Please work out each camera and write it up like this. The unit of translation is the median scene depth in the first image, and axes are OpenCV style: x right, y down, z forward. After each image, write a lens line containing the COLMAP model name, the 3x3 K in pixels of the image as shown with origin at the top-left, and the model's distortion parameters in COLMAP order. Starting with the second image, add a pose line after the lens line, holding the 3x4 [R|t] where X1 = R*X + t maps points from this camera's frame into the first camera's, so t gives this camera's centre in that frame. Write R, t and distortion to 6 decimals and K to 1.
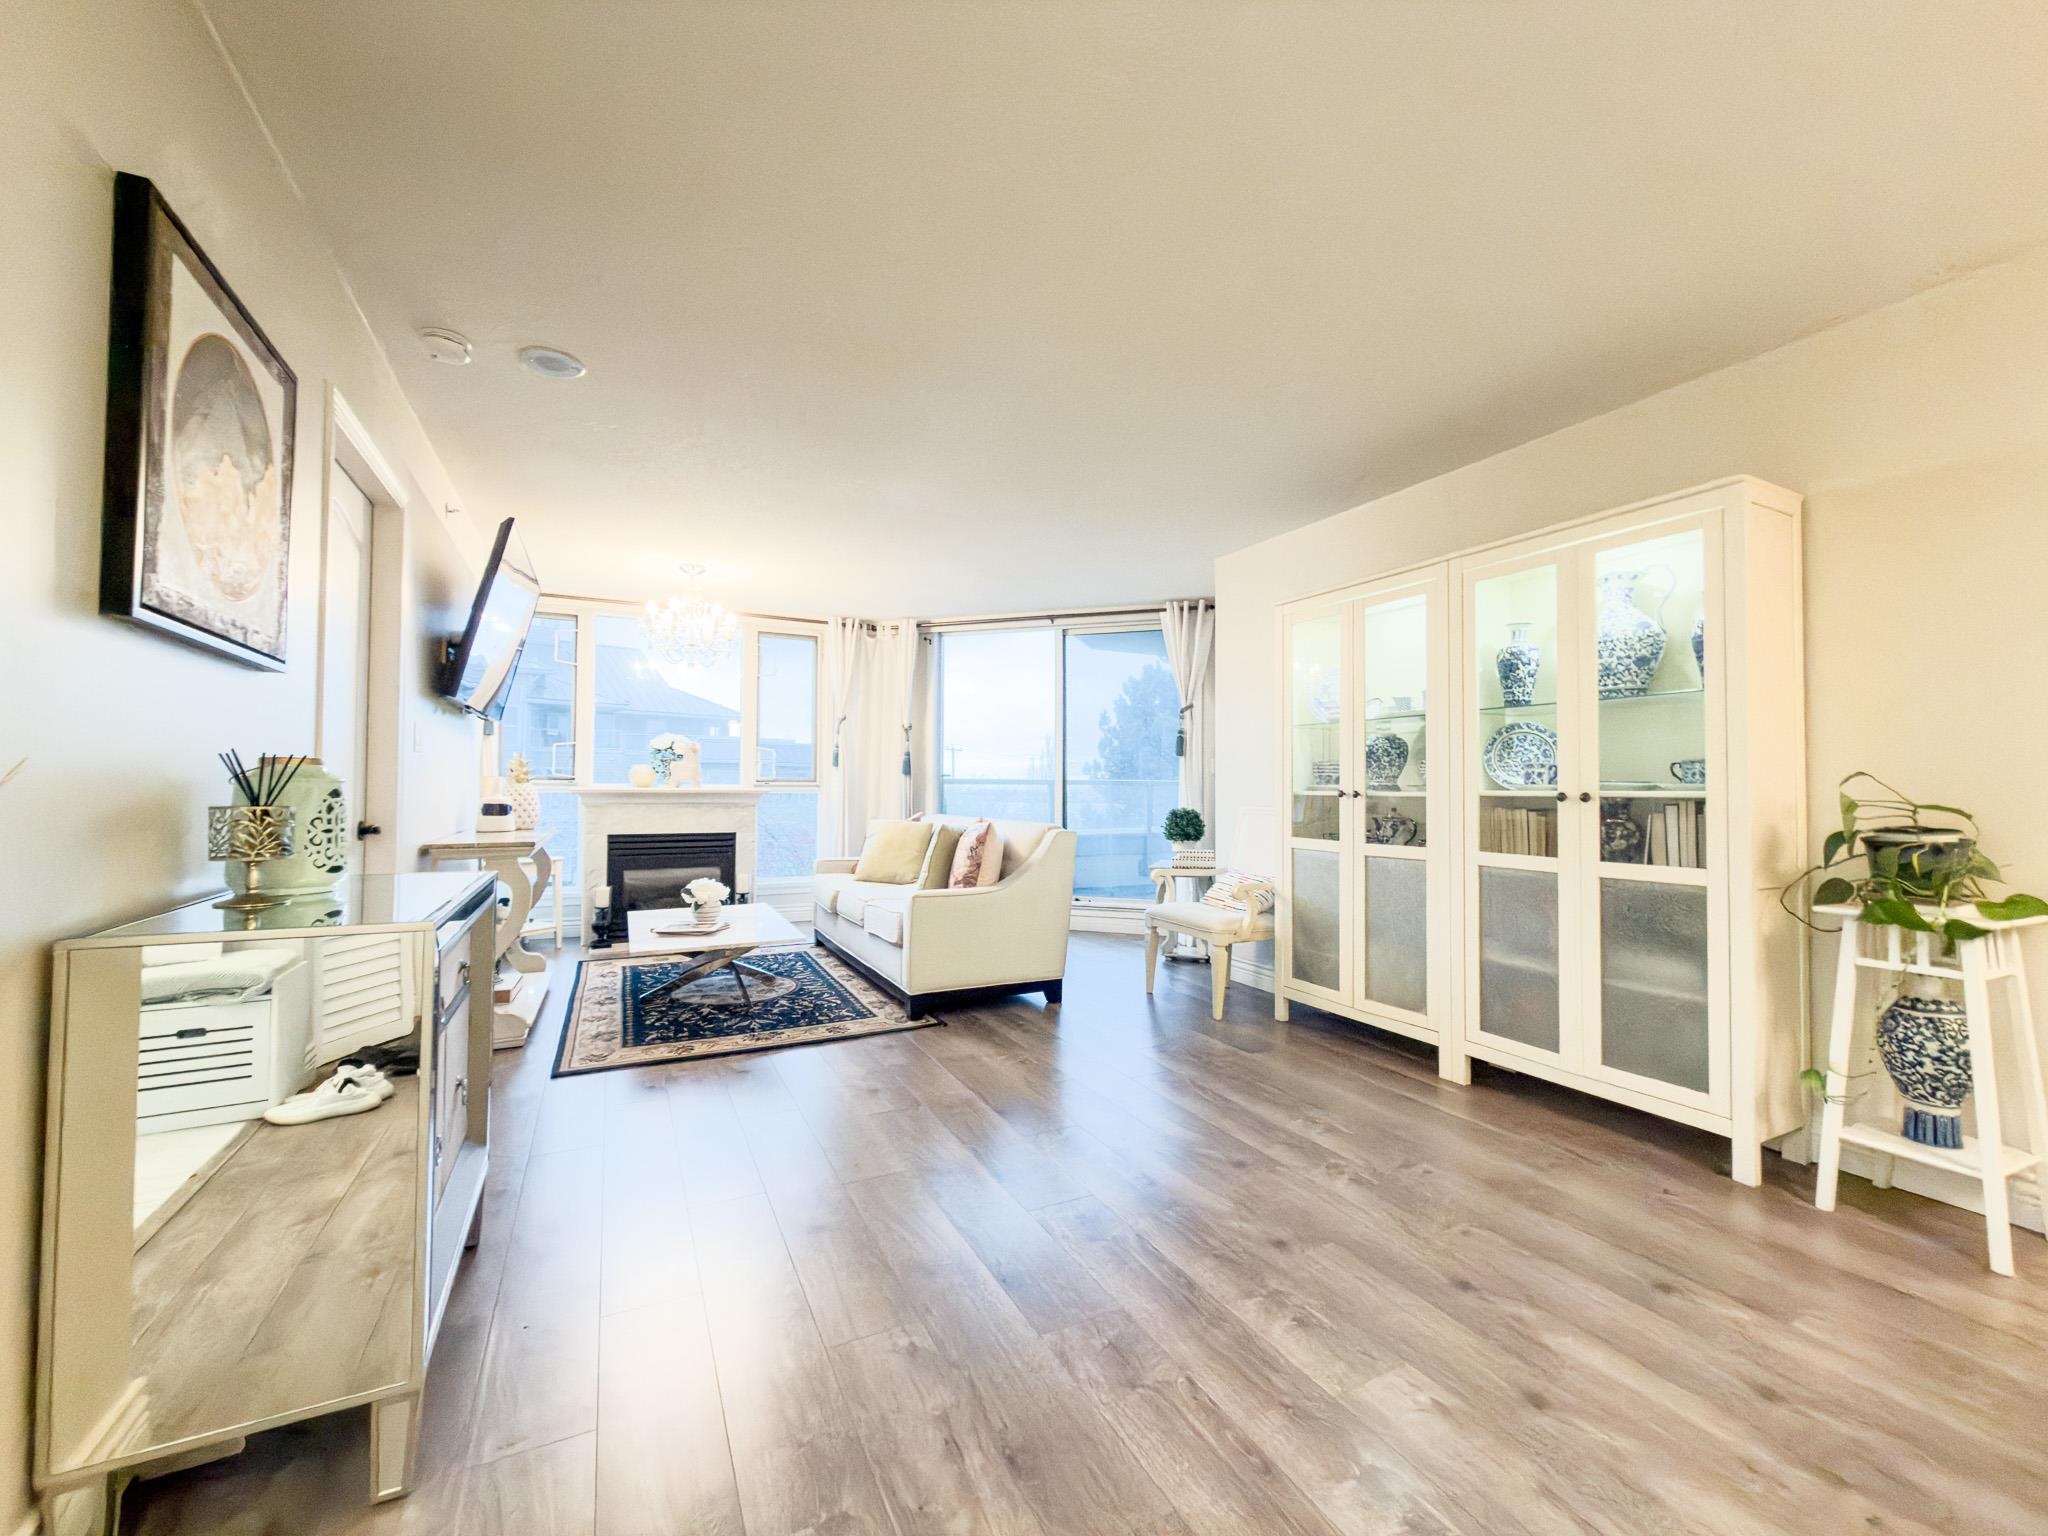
lens RADIAL K [[816.5, 0, 1022.3], [0, 816.5, 772.4], [0, 0, 1]] dist [-0.002530, -0.000184]
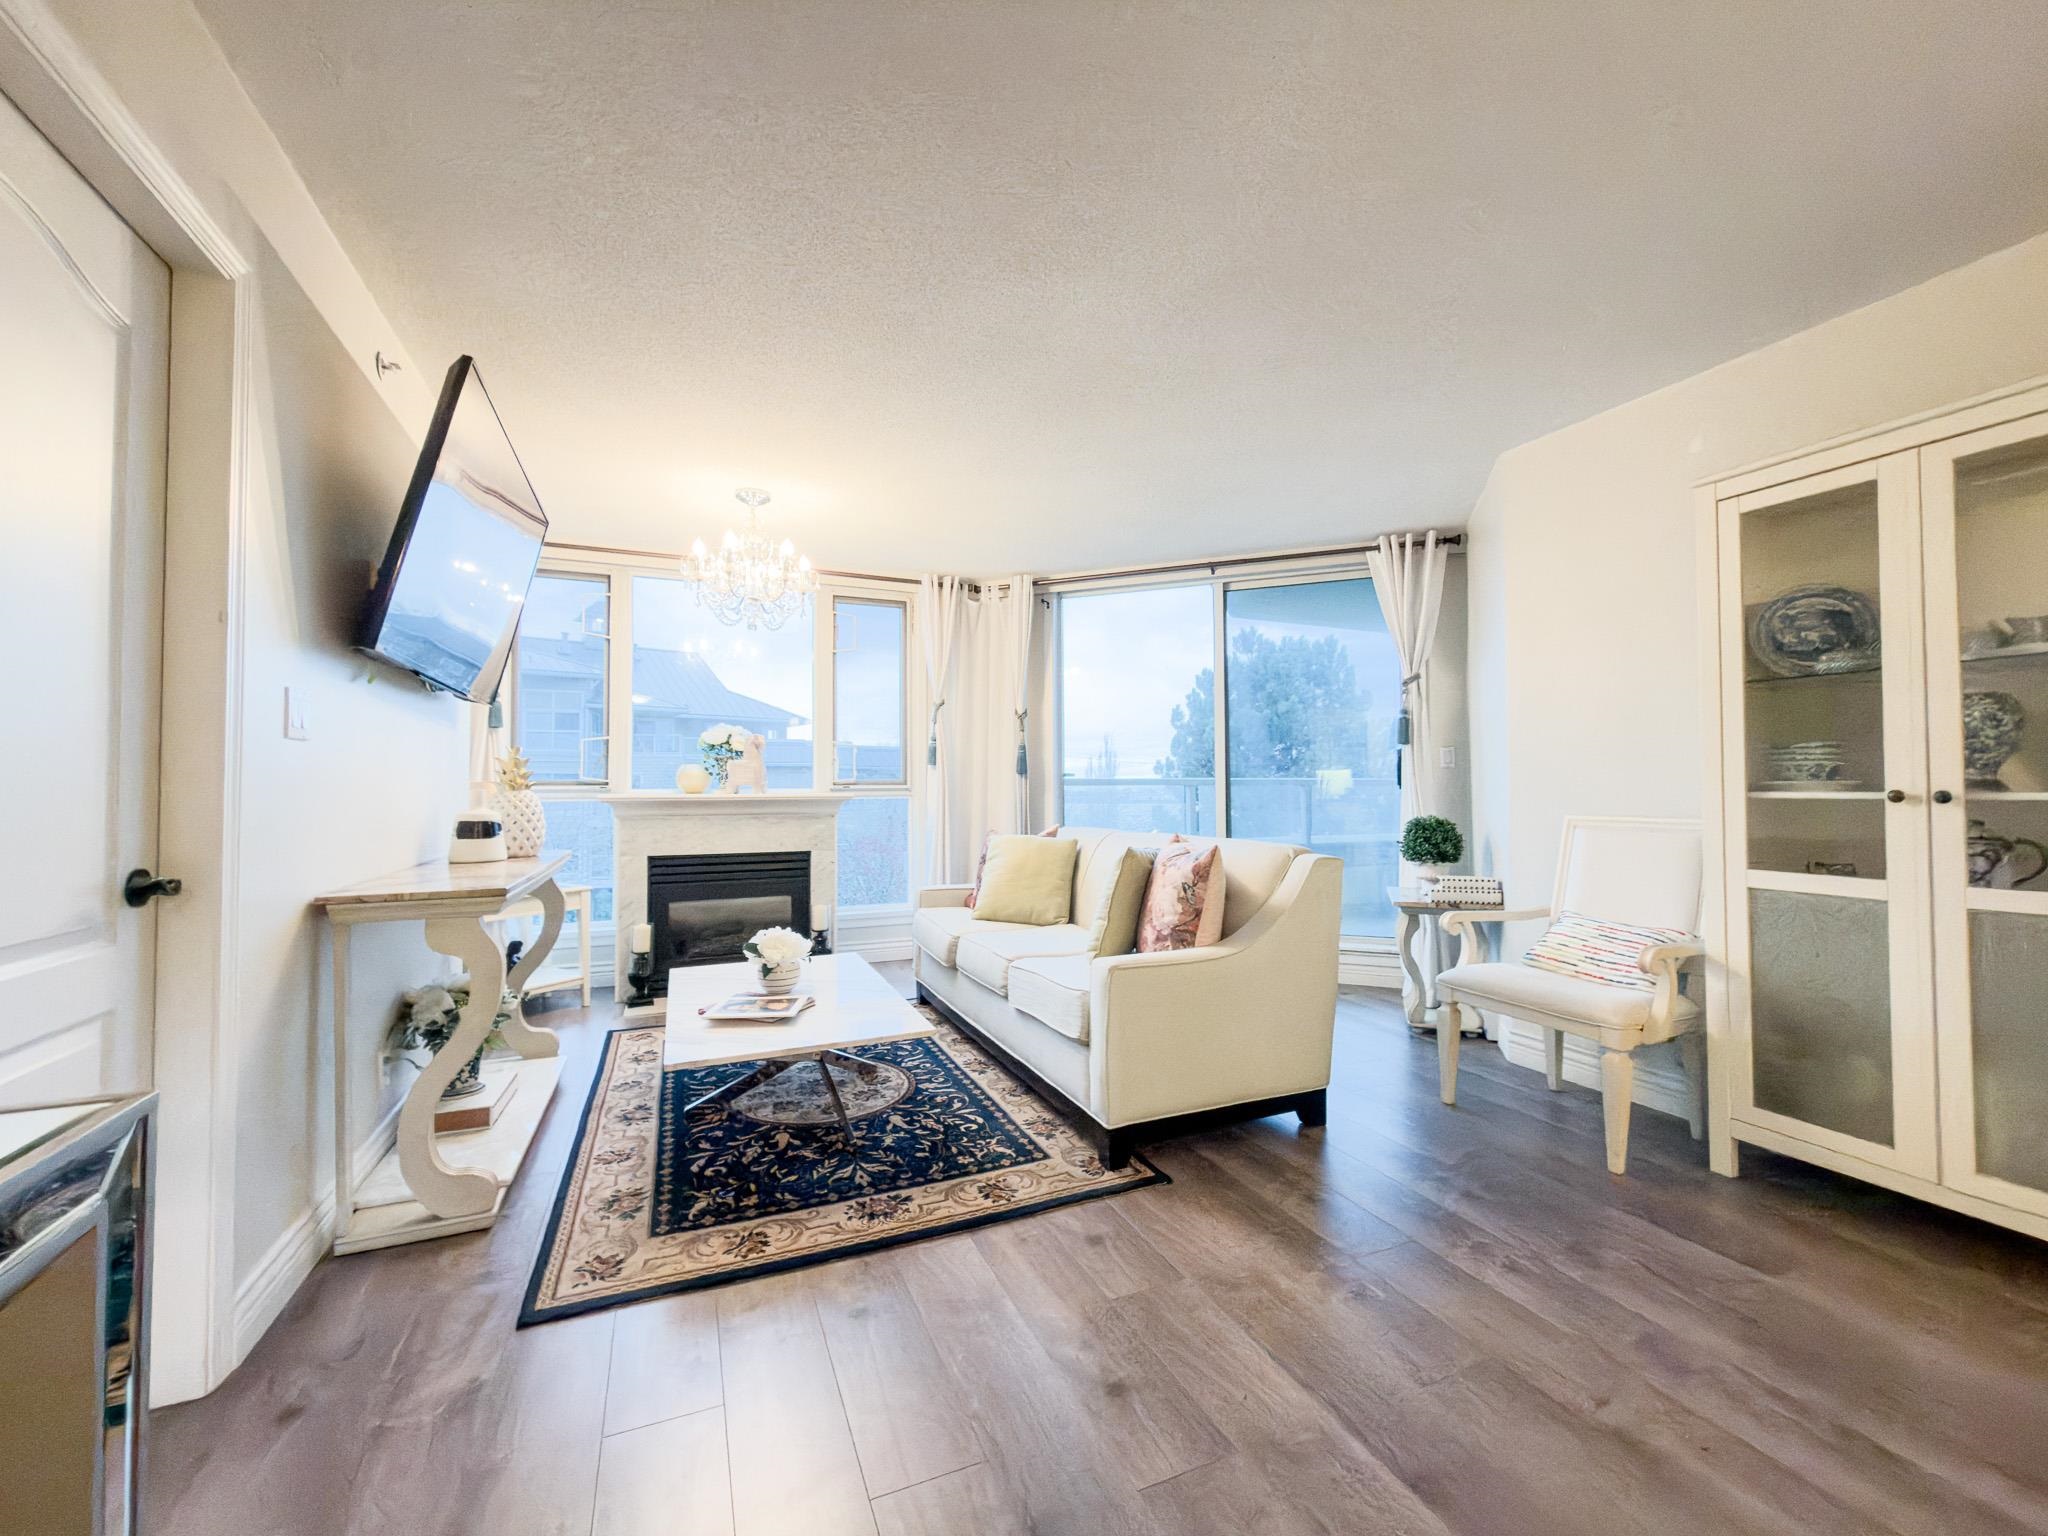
lens RADIAL K [[816.5, 0, 1022.3], [0, 816.5, 772.4], [0, 0, 1]] dist [-0.002530, -0.000184]
pose [[0.997971, -0.010731, -0.062765, -0.145932], [0.010675, 0.999942, -0.001232, 0.003173], [0.062775, 0.000559, 0.998028, 0.346129]]
